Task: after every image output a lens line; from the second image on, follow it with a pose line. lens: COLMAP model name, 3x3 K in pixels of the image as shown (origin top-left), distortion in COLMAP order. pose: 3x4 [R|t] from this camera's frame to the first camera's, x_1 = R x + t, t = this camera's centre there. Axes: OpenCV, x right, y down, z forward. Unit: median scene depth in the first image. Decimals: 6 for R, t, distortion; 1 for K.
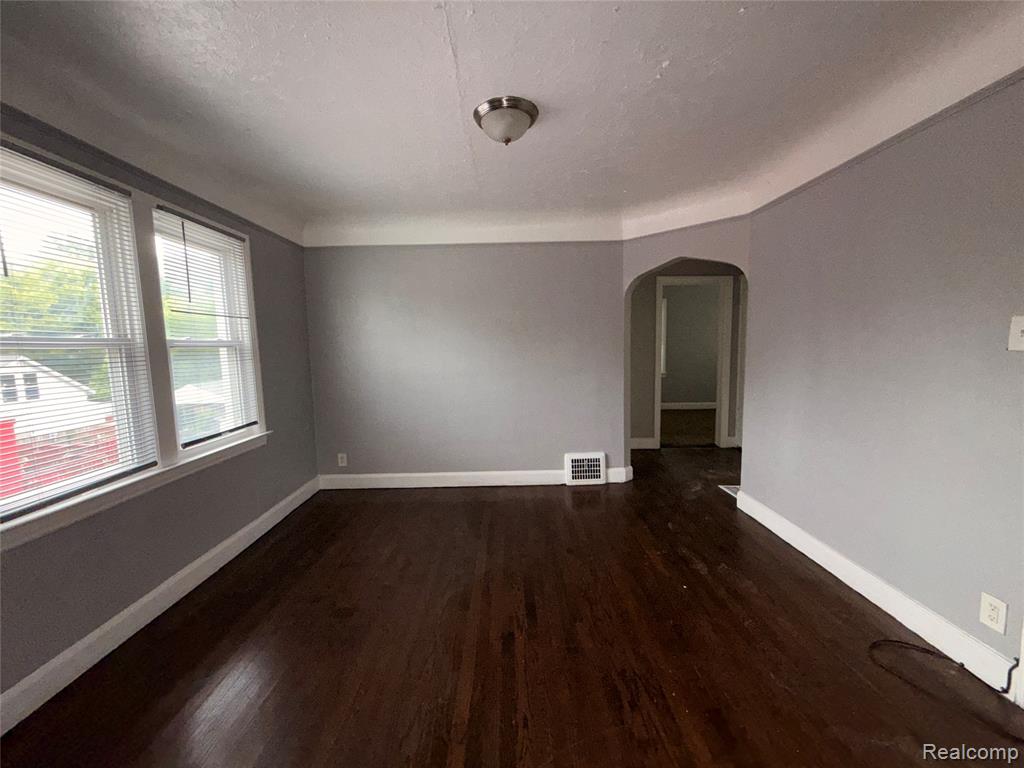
lens RADIAL K [[406.6, 0, 506.7], [0, 406.6, 382.9], [0, 0, 1]] dist [-0.001700, 0.000183]
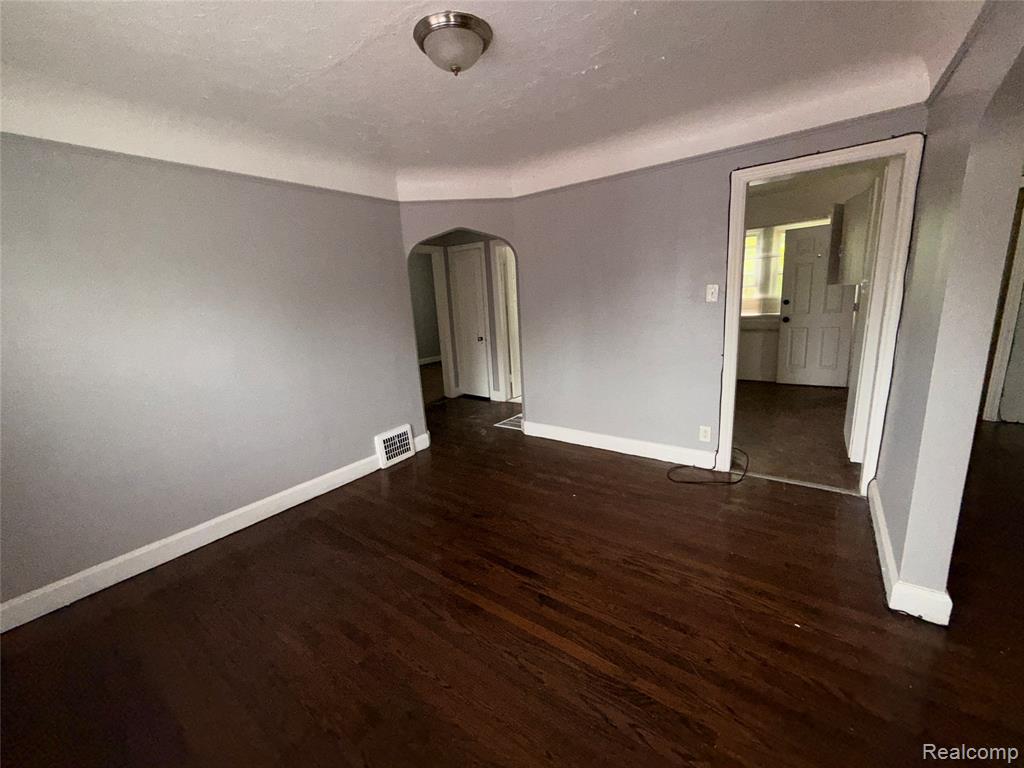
lens RADIAL K [[406.6, 0, 507.0], [0, 406.6, 384.6], [0, 0, 1]] dist [-0.001700, 0.000183]
pose [[0.593970, -0.183805, 0.783209, -0.383493], [0.118231, 0.982923, 0.141011, -0.033893], [-0.795752, 0.008844, 0.605558, 0.223655]]
